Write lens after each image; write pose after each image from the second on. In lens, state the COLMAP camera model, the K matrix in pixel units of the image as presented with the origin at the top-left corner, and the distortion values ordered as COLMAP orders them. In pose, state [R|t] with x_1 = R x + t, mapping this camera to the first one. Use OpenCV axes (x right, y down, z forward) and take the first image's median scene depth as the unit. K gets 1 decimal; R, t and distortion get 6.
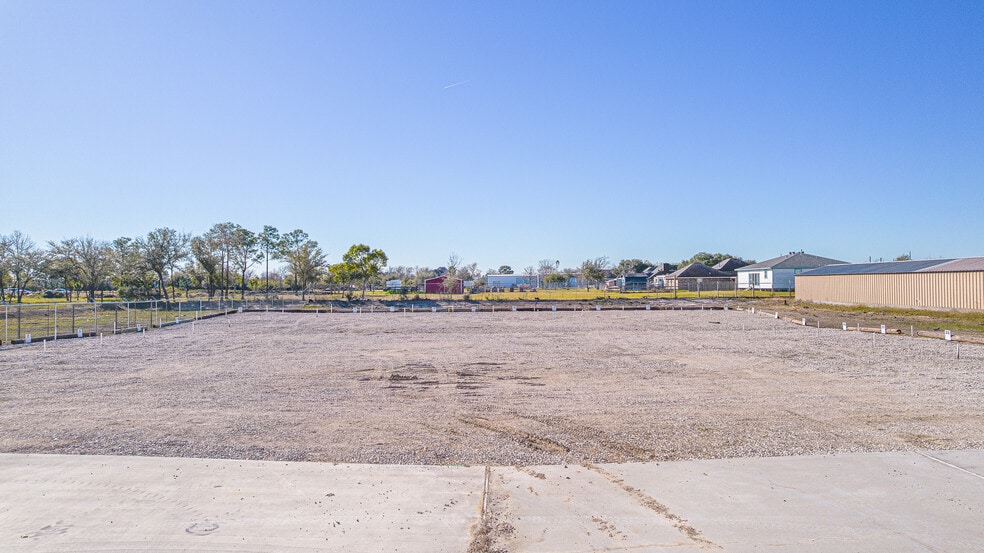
lens RADIAL K [[646.7, 0, 492.0], [0, 646.7, 276.5], [0, 0, 1]] dist [-0.022136, 0.000569]
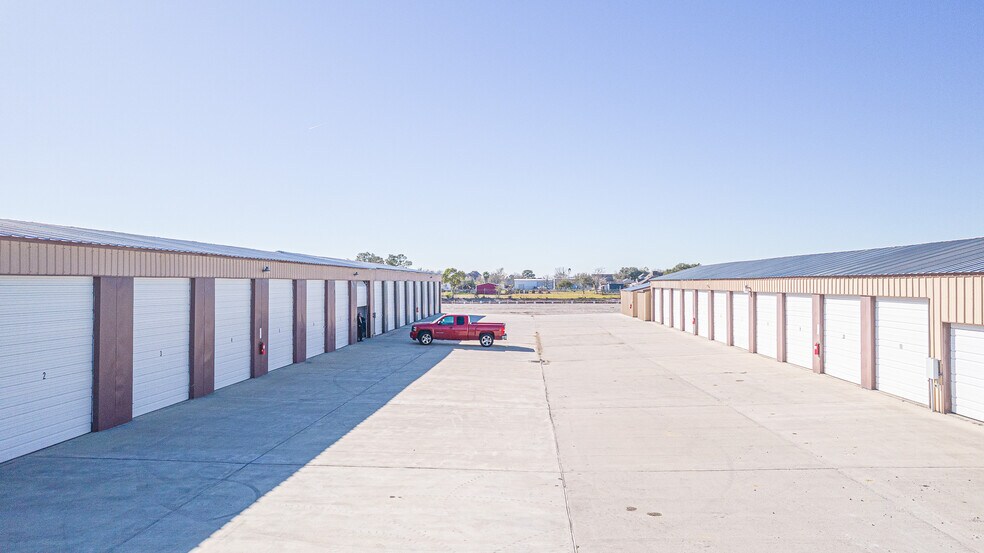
lens RADIAL K [[646.7, 0, 492.0], [0, 646.7, 276.5], [0, 0, 1]] dist [-0.022136, 0.000569]
pose [[0.999451, 0.003827, -0.032922, -0.016171], [-0.003801, 0.999992, 0.000843, -0.015990], [0.032925, -0.000717, 0.999458, -0.500798]]
